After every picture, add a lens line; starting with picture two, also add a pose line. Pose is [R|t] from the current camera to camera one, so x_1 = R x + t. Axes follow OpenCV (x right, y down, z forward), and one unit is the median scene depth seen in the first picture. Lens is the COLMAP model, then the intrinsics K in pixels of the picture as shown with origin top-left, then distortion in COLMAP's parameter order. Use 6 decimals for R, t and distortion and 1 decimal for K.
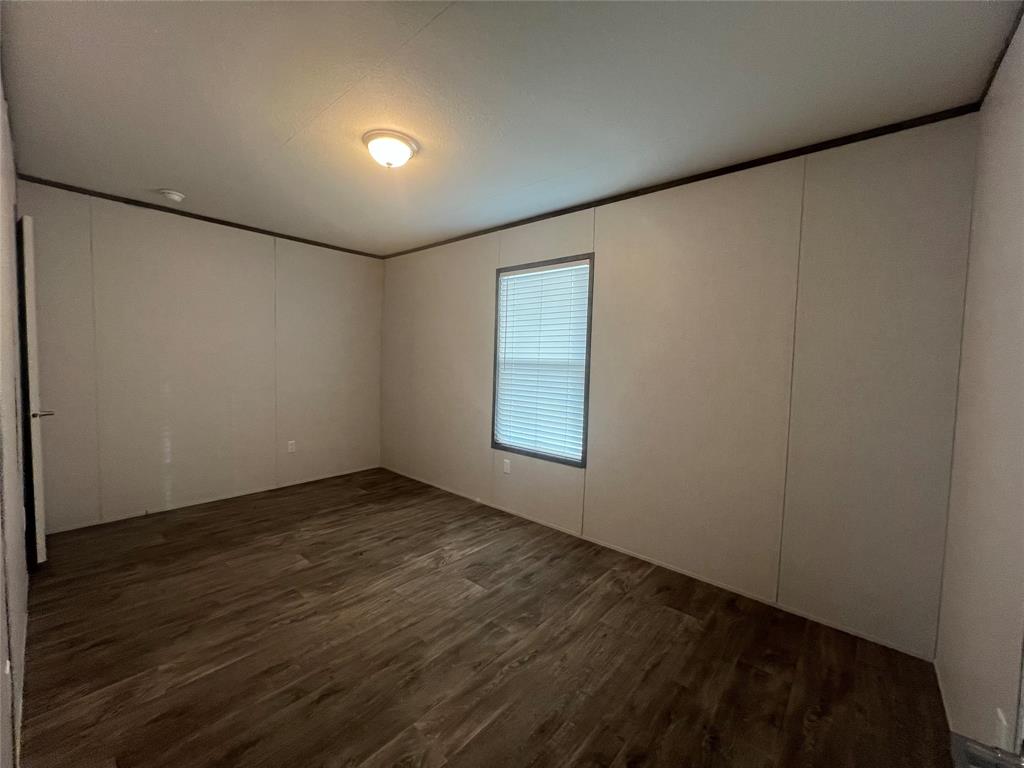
lens RADIAL K [[415.0, 0, 517.2], [0, 415.0, 382.1], [0, 0, 1]] dist [-0.005412, 0.001710]
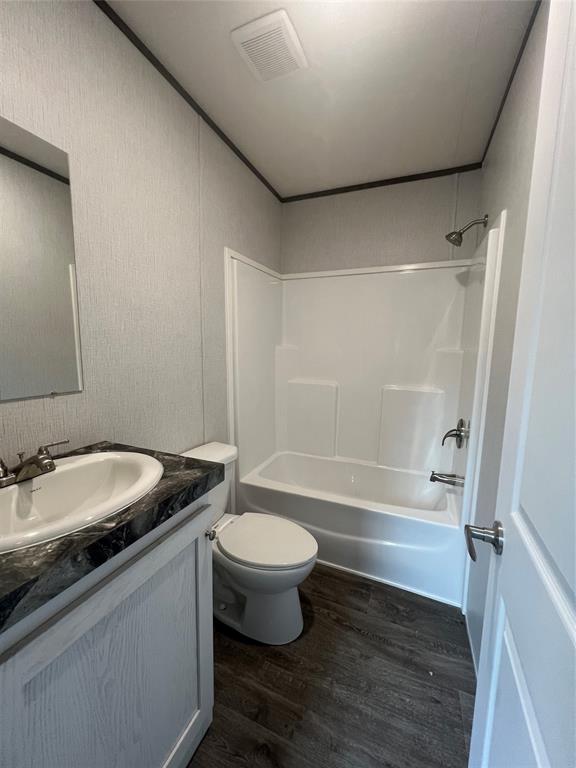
lens RADIAL K [[311.2, 0, 288.2], [0, 311.2, 382.0], [0, 0, 1]] dist [-0.005412, 0.001710]
pose [[0.299482, 0.103408, -0.948482, 0.584406], [-0.061849, 0.994122, 0.088856, -0.017979], [0.952095, 0.032052, 0.304117, 0.509280]]
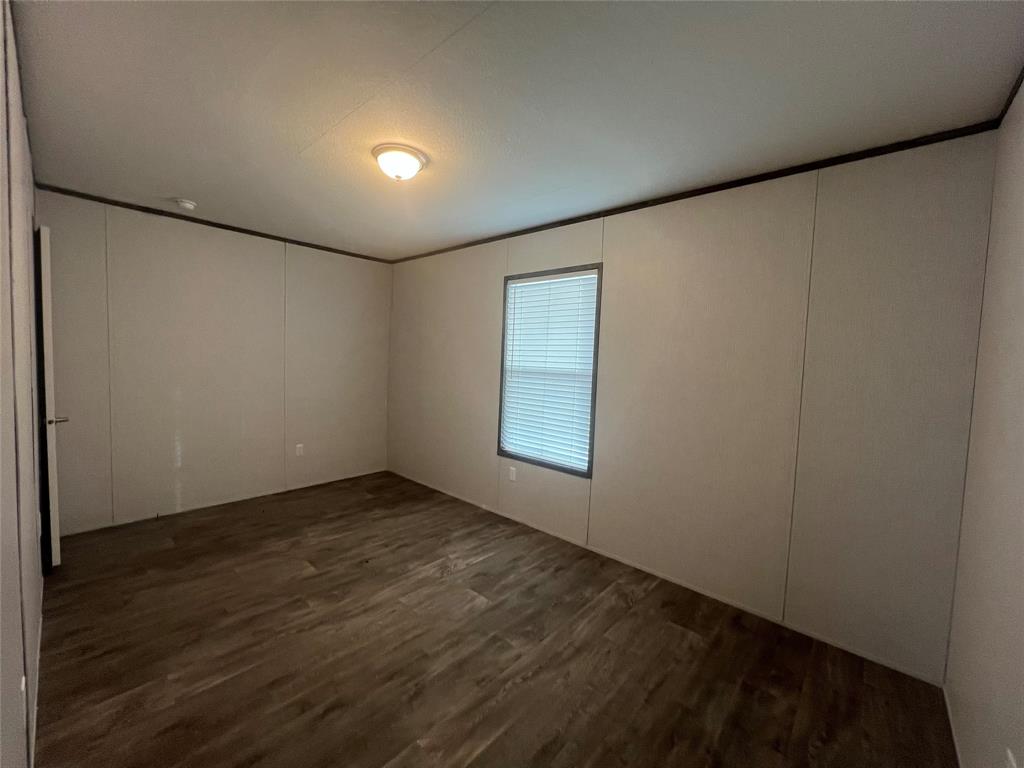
lens RADIAL K [[415.0, 0, 517.1], [0, 415.0, 381.7], [0, 0, 1]] dist [-0.005412, 0.001710]
pose [[0.999795, 0.010734, -0.017147, 0.001225], [-0.010672, 0.999936, 0.003706, -0.038885], [0.017186, -0.003522, 0.999846, -0.000044]]
